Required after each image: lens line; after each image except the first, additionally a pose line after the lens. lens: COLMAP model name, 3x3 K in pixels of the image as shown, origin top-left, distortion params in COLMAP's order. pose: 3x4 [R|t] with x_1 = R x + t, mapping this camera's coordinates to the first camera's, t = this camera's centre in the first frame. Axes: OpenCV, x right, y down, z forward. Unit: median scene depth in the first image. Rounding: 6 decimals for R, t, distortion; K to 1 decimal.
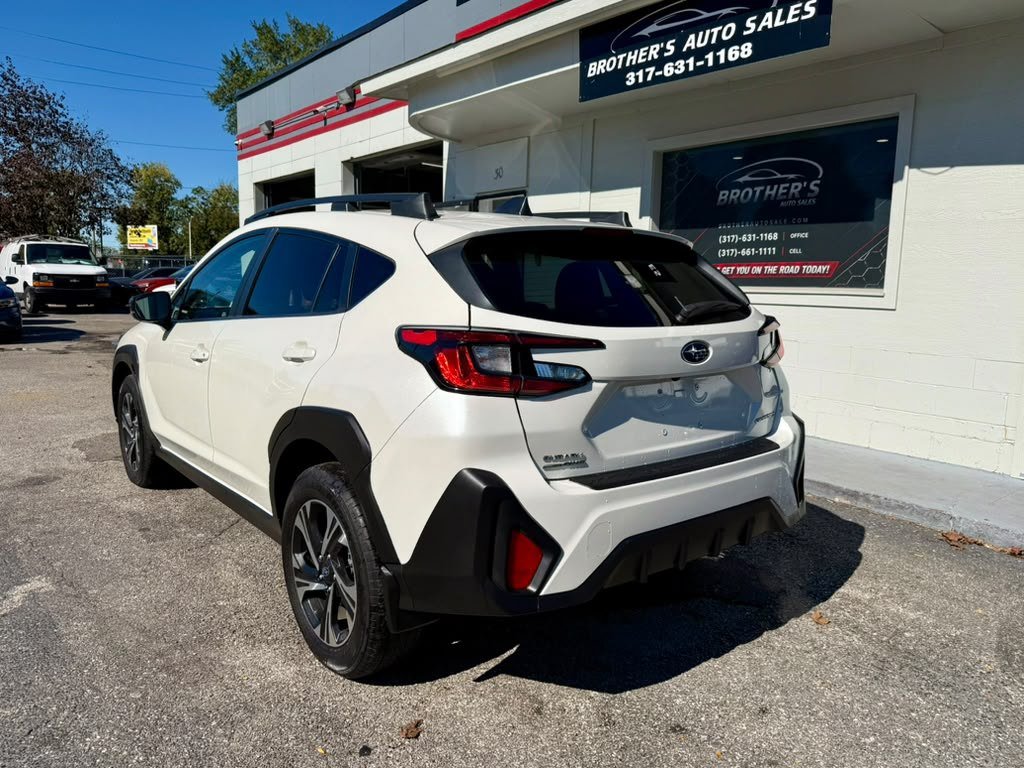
lens RADIAL K [[746.9, 0, 506.4], [0, 746.9, 389.6], [0, 0, 1]] dist [0.000981, -0.025504]
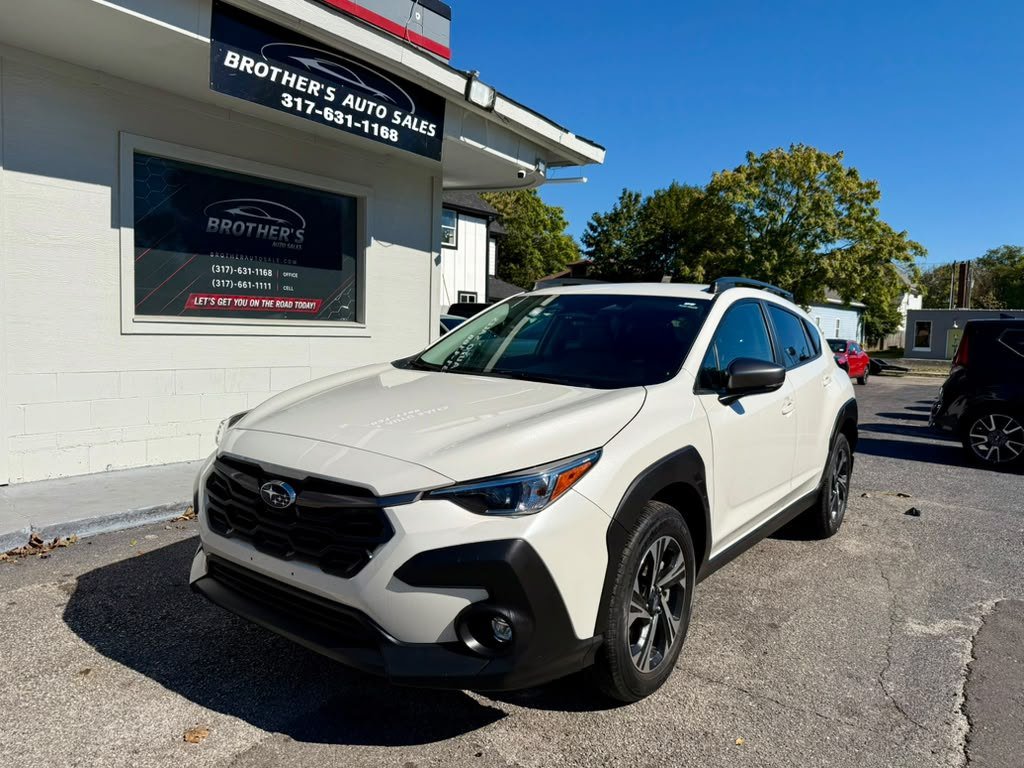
lens RADIAL K [[746.9, 0, 513.2], [0, 746.9, 386.1], [0, 0, 1]] dist [0.000981, -0.025504]
pose [[-0.260425, -0.105884, 0.959670, -0.875638], [0.095650, 0.986249, 0.134773, -0.172888], [-0.960744, 0.126891, -0.246716, 1.055212]]
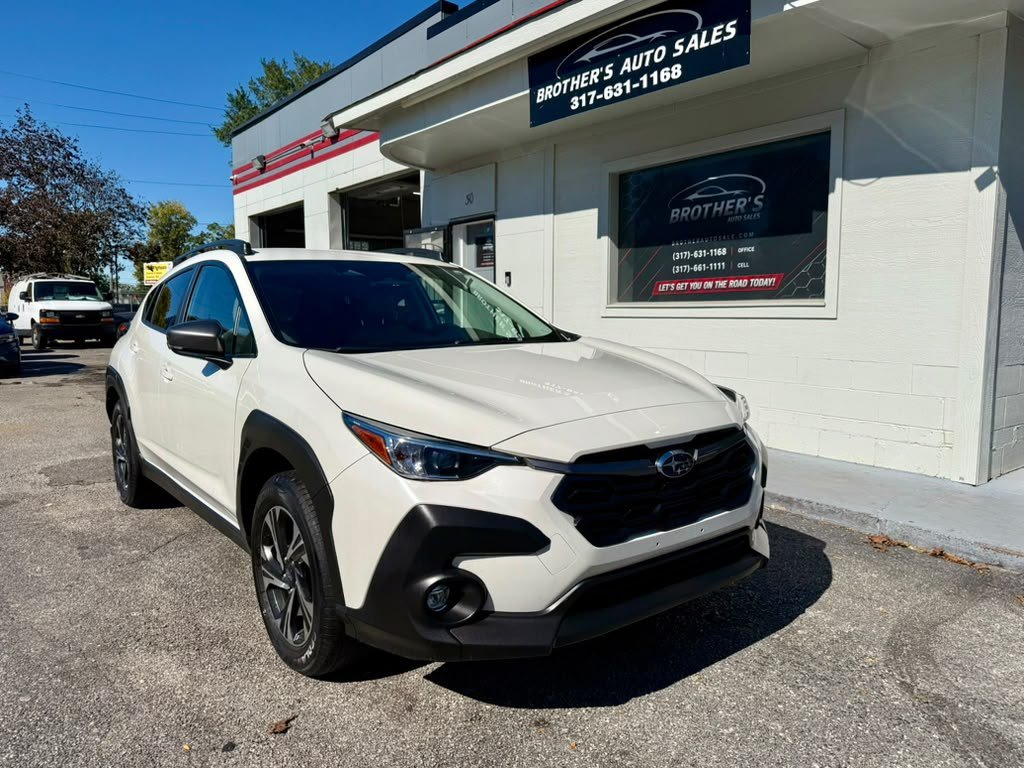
lens RADIAL K [[746.9, 0, 511.4], [0, 746.9, 385.9], [0, 0, 1]] dist [0.000981, -0.025504]
pose [[0.999662, -0.022374, -0.013277, 0.088361], [0.021803, 0.998895, -0.041635, 0.015517], [0.014194, 0.041331, 0.999045, -0.015274]]
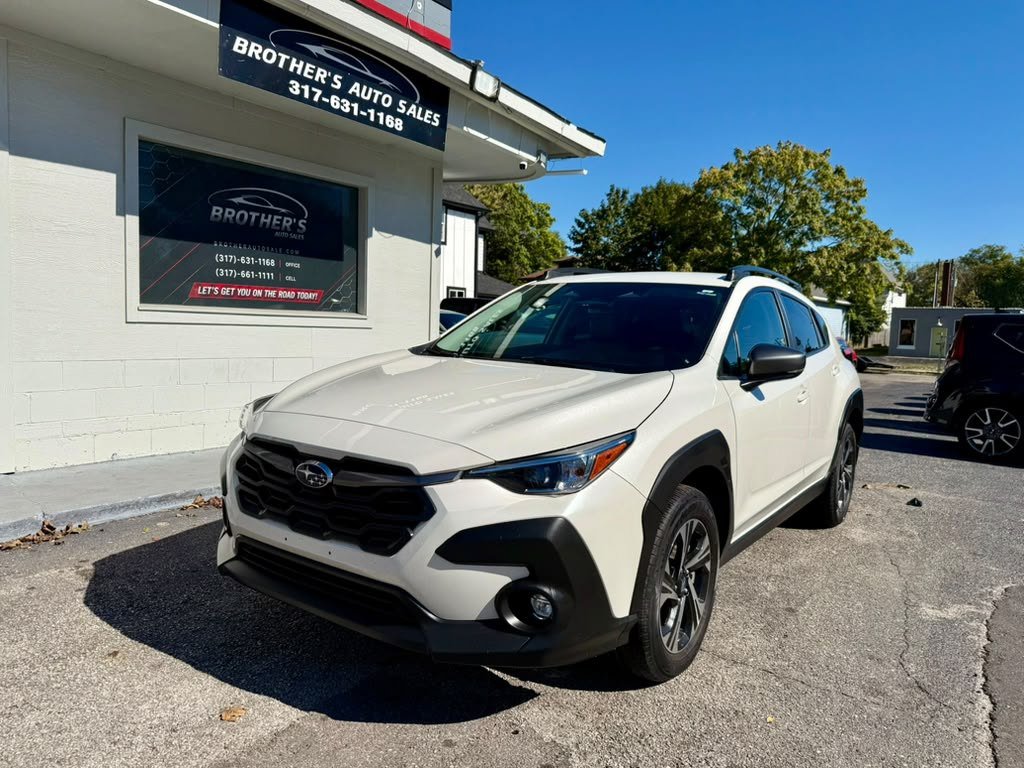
lens RADIAL K [[746.9, 0, 505.8], [0, 746.9, 391.9], [0, 0, 1]] dist [0.000981, -0.025504]
pose [[-0.271003, -0.117478, 0.955383, -0.869560], [0.091088, 0.984941, 0.146951, -0.166182], [-0.958259, 0.126848, -0.256221, 1.086558]]
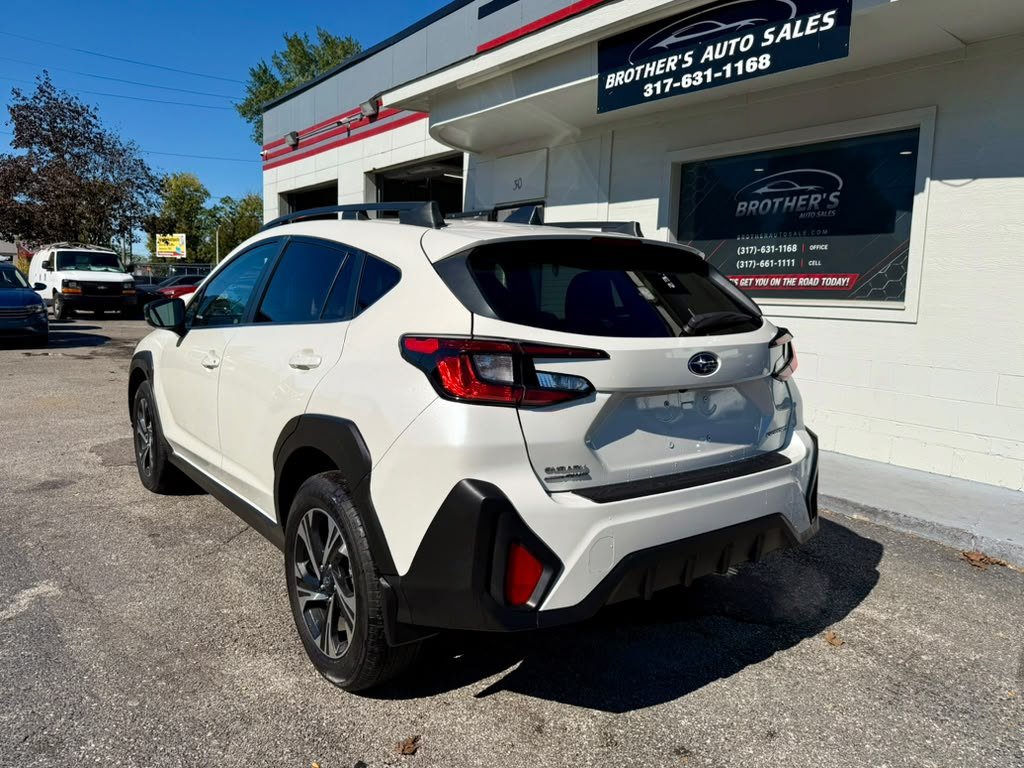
lens RADIAL K [[746.9, 0, 507.7], [0, 746.9, 382.1], [0, 0, 1]] dist [0.000981, -0.025504]
pose [[0.999569, 0.011285, -0.027111, 0.009948], [-0.011922, 0.999654, -0.023455, 0.000005], [0.026837, 0.023768, 0.999357, 0.005477]]
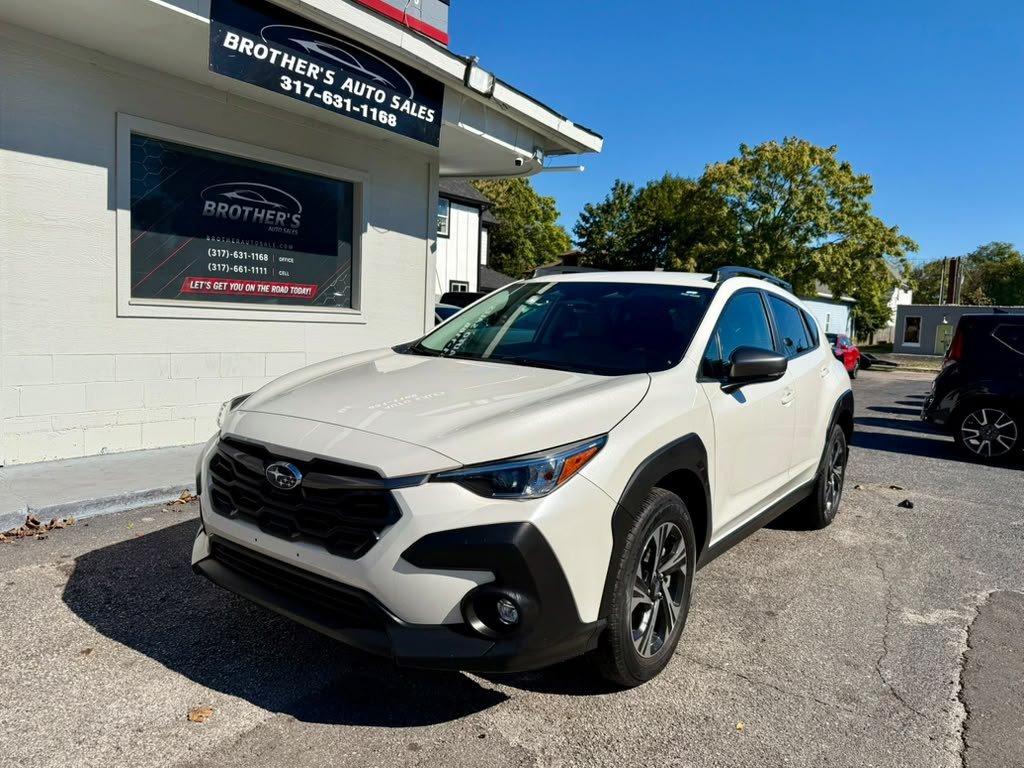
lens RADIAL K [[746.9, 0, 506.5], [0, 746.9, 387.1], [0, 0, 1]] dist [0.000981, -0.025504]
pose [[-0.264622, -0.122310, 0.956564, -0.872845], [0.082867, 0.985371, 0.148918, -0.169881], [-0.960785, 0.118675, -0.250615, 1.065948]]
